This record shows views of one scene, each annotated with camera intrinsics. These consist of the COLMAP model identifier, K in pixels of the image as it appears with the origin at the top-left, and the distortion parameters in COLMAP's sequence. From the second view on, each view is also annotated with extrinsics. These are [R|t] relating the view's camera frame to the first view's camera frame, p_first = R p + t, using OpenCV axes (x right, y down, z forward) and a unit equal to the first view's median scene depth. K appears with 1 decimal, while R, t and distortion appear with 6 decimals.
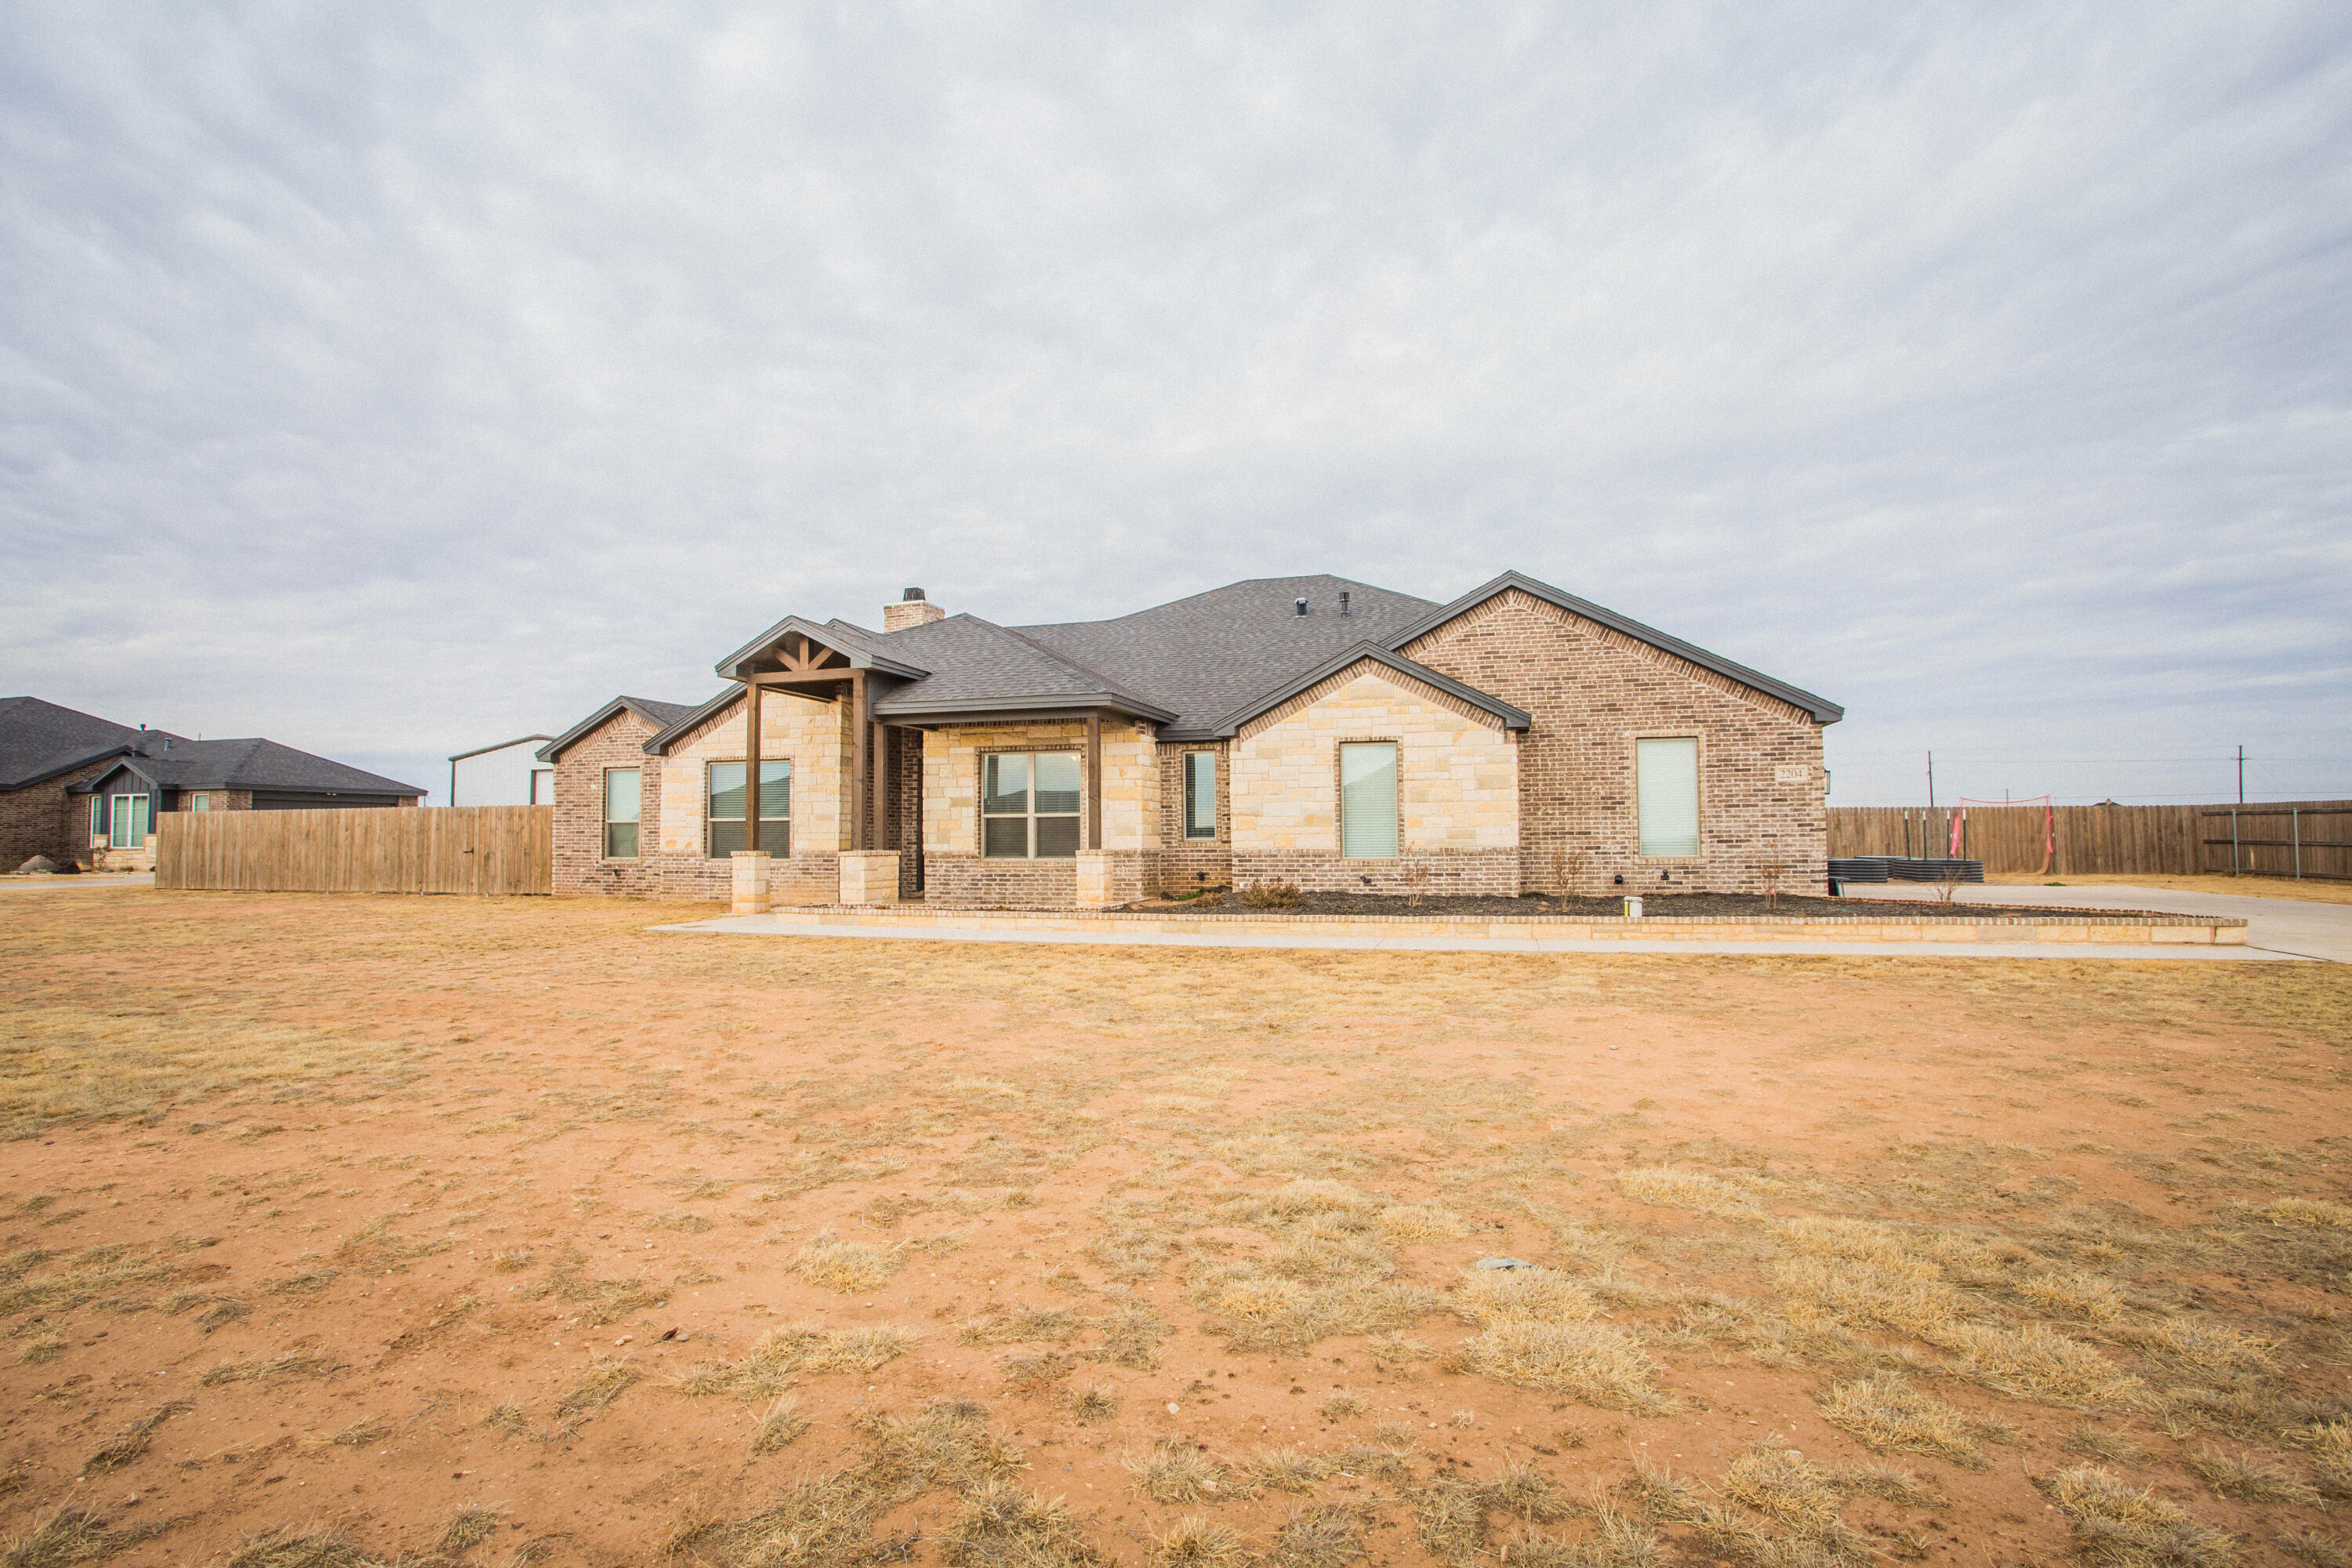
lens RADIAL K [[1138.6, 0, 1168.1], [0, 1138.6, 772.5], [0, 0, 1]] dist [-0.076102, 0.033099]
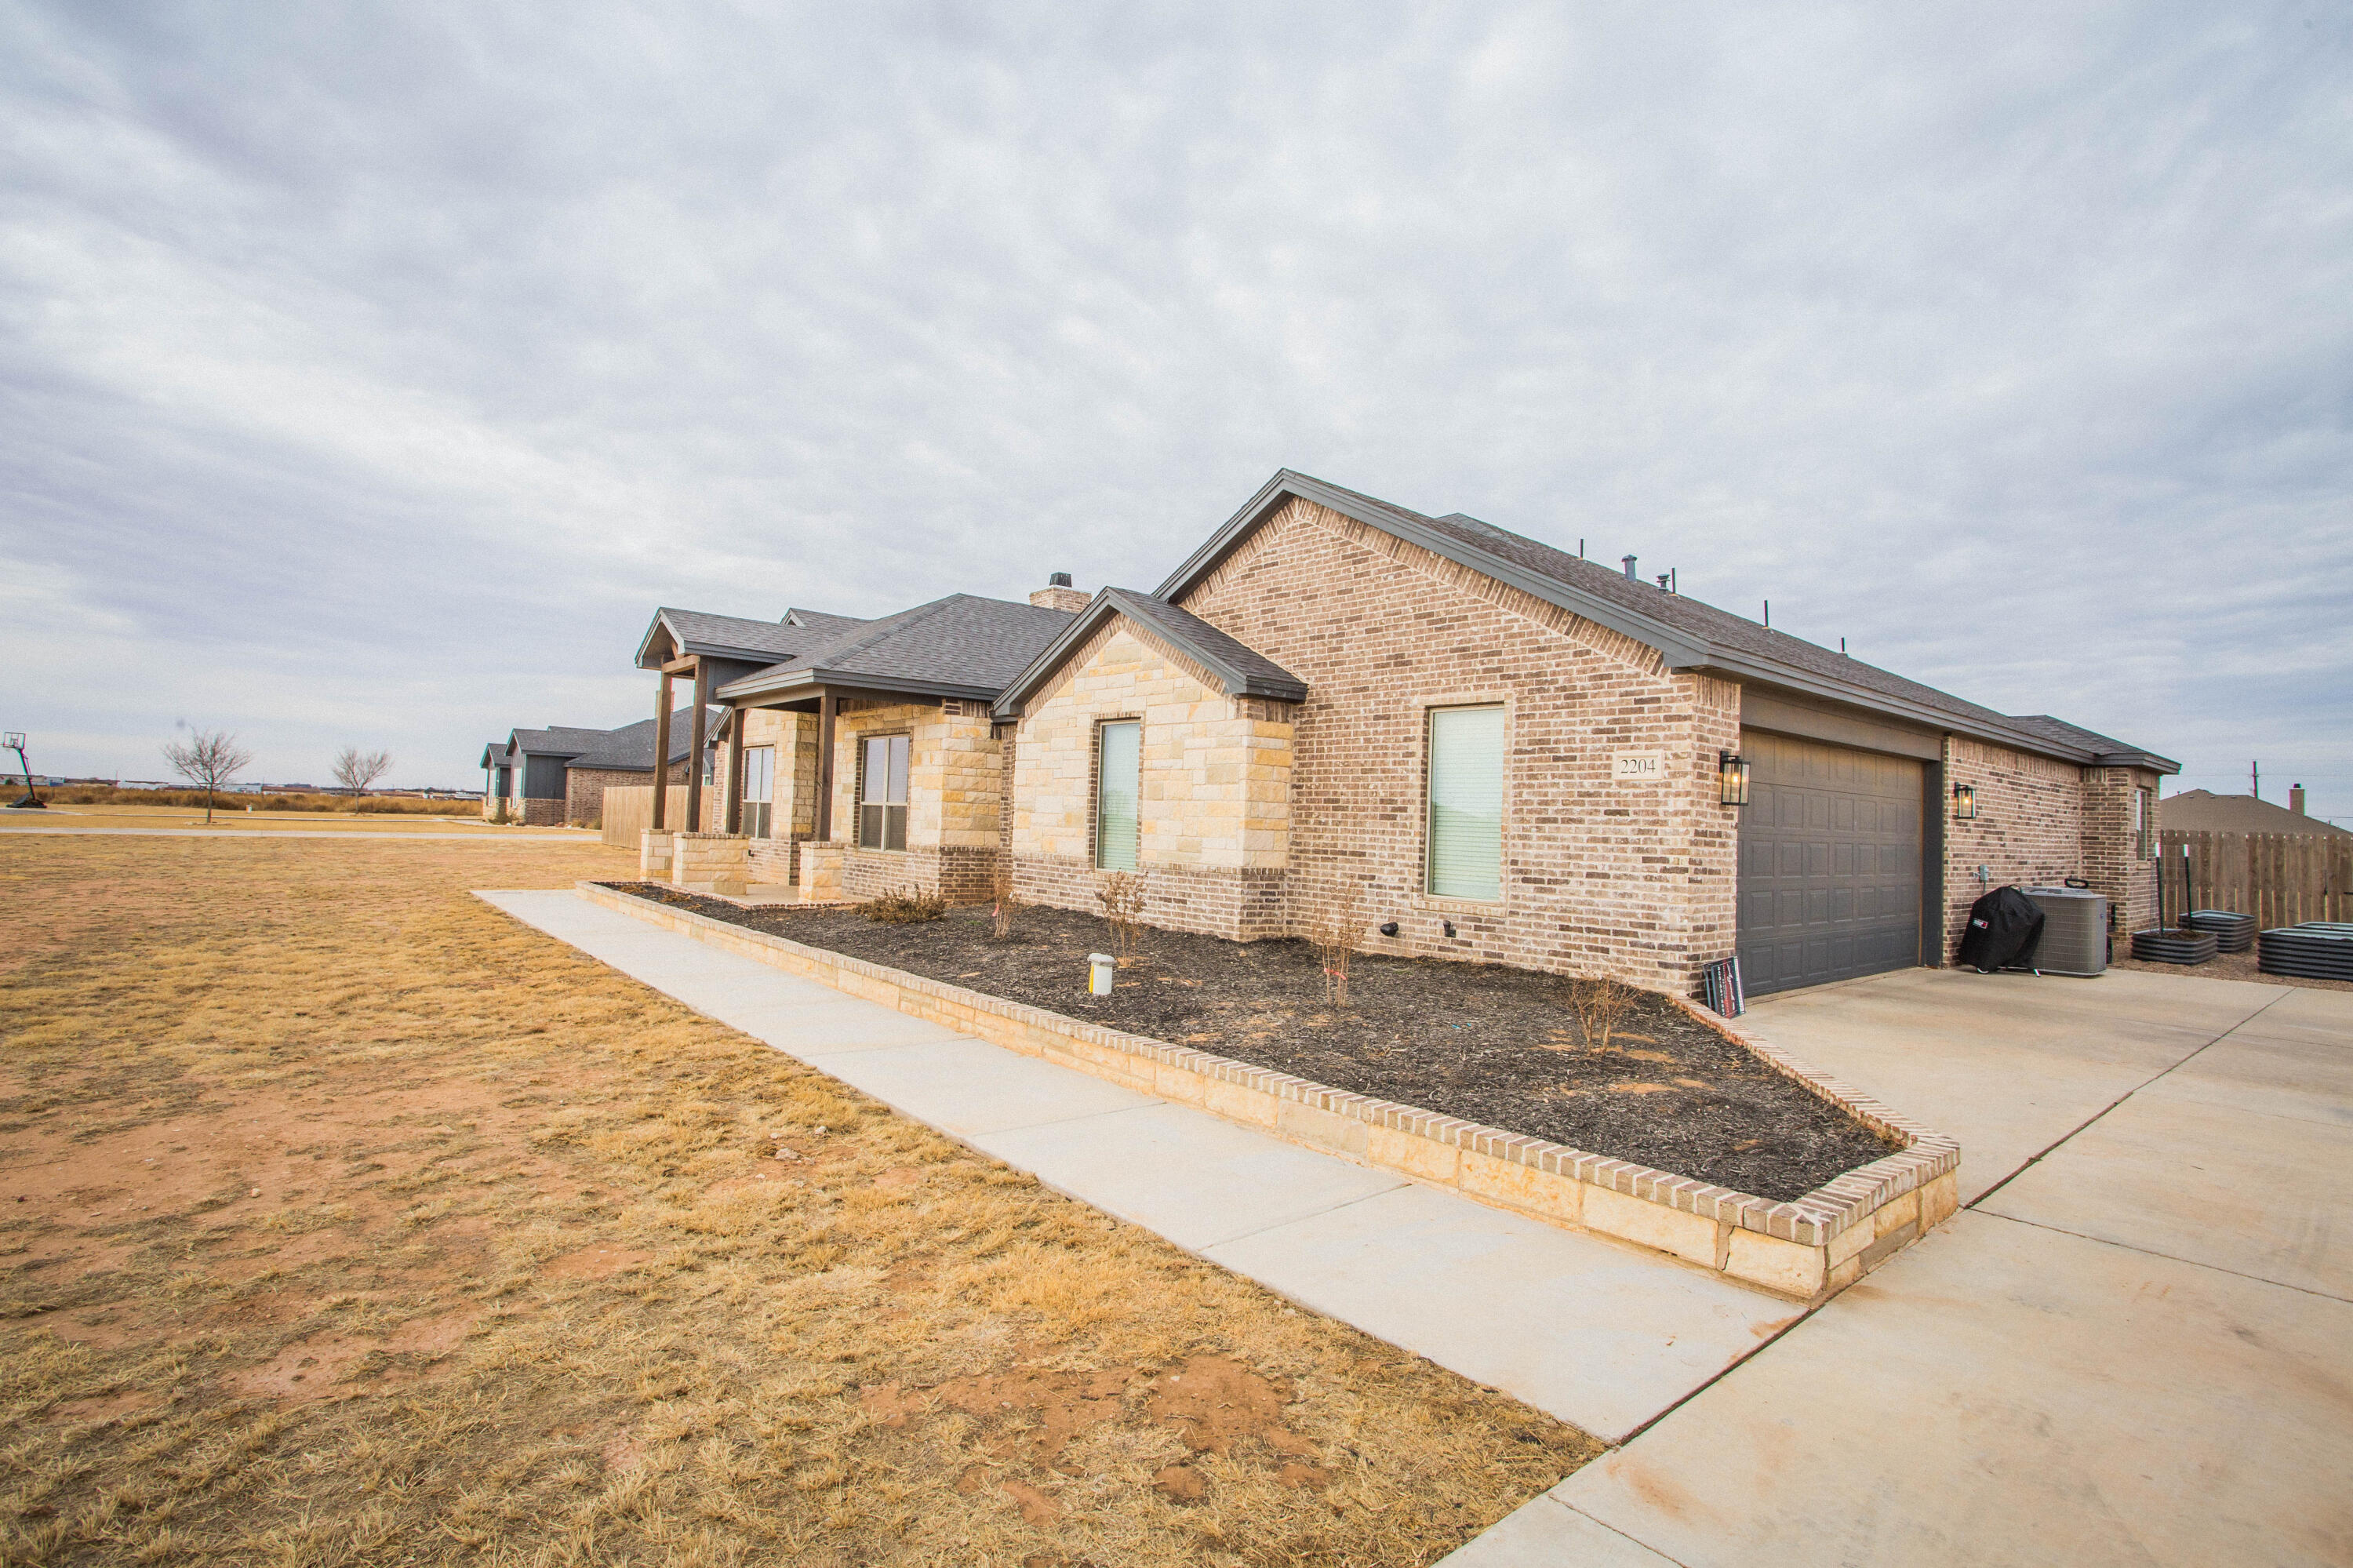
lens RADIAL K [[1139.2, 0, 1168.6], [0, 1139.2, 772.4], [0, 0, 1]] dist [-0.076102, 0.033099]
pose [[0.829845, 0.012929, -0.557845, 0.623748], [-0.011052, 0.999916, 0.006733, 0.003142], [0.557885, 0.000578, 0.829918, 0.378629]]
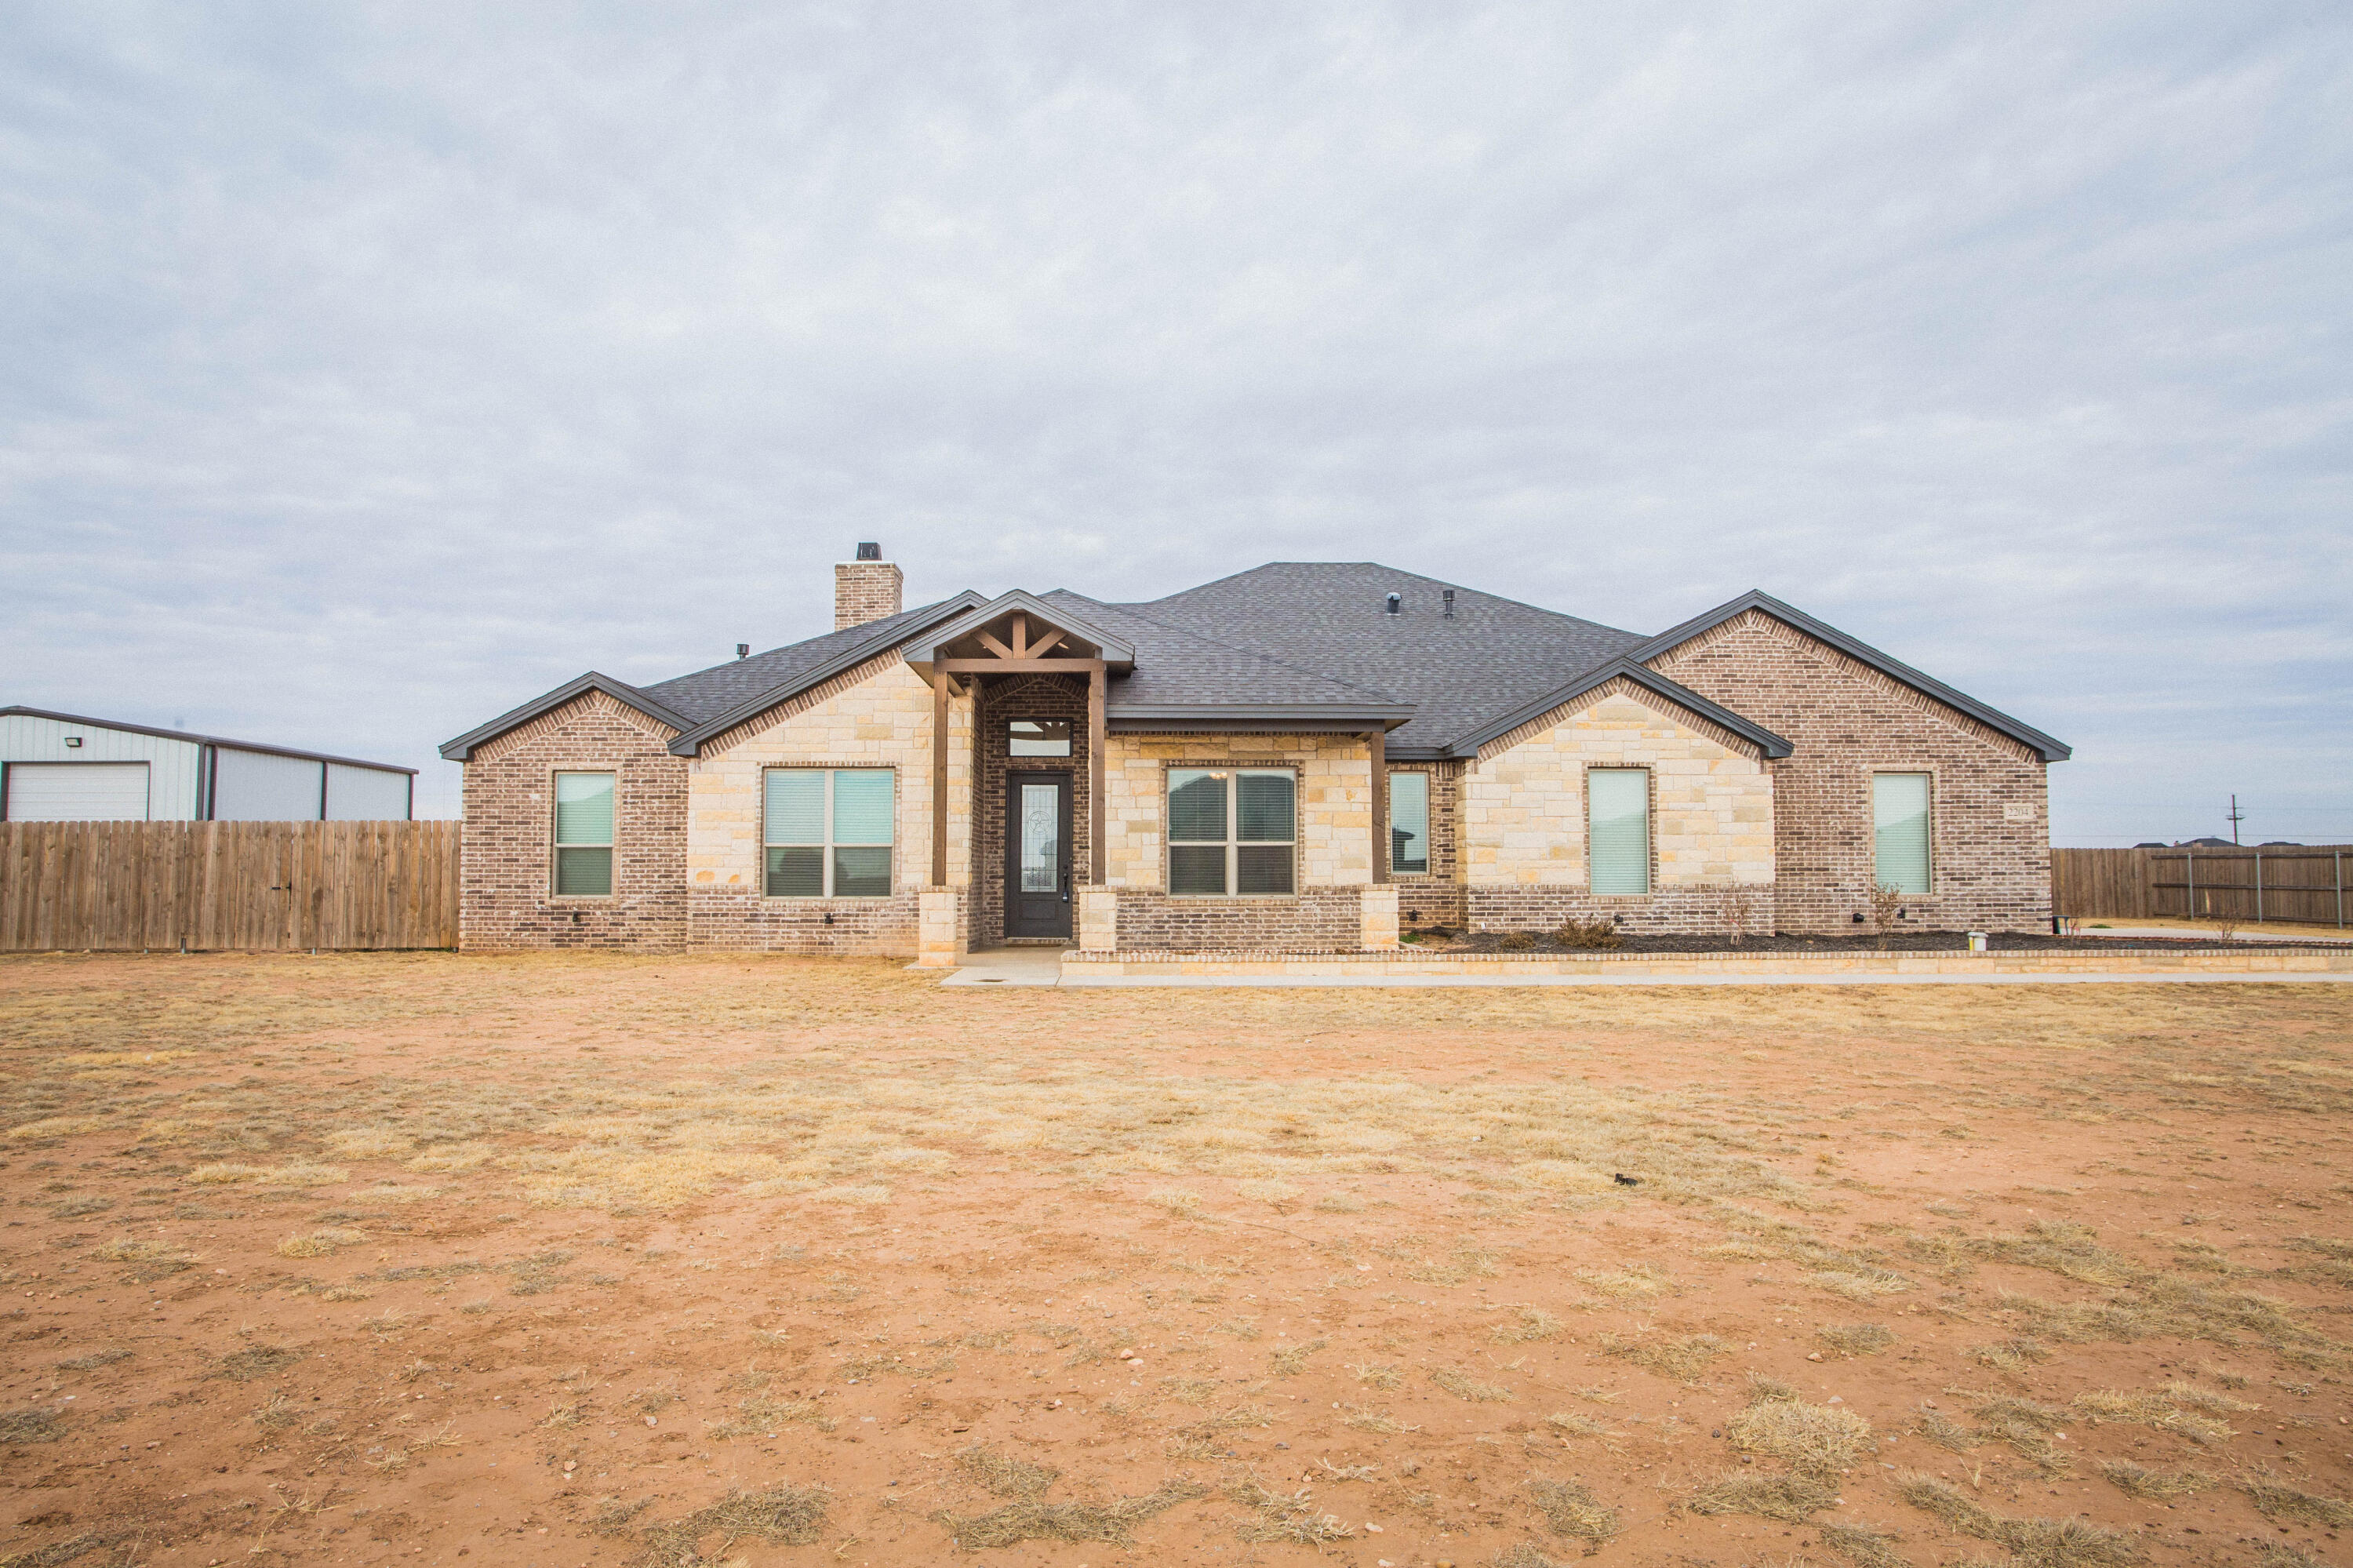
lens RADIAL K [[1525.5, 0, 1155.7], [0, 1525.5, 779.3], [0, 0, 1]] dist [-0.043807, 0.052617]
pose [[0.952591, 0.024960, 0.303230, -0.542516], [-0.022904, 0.999684, -0.010336, 0.003578], [-0.303392, 0.002900, 0.952861, -0.051324]]
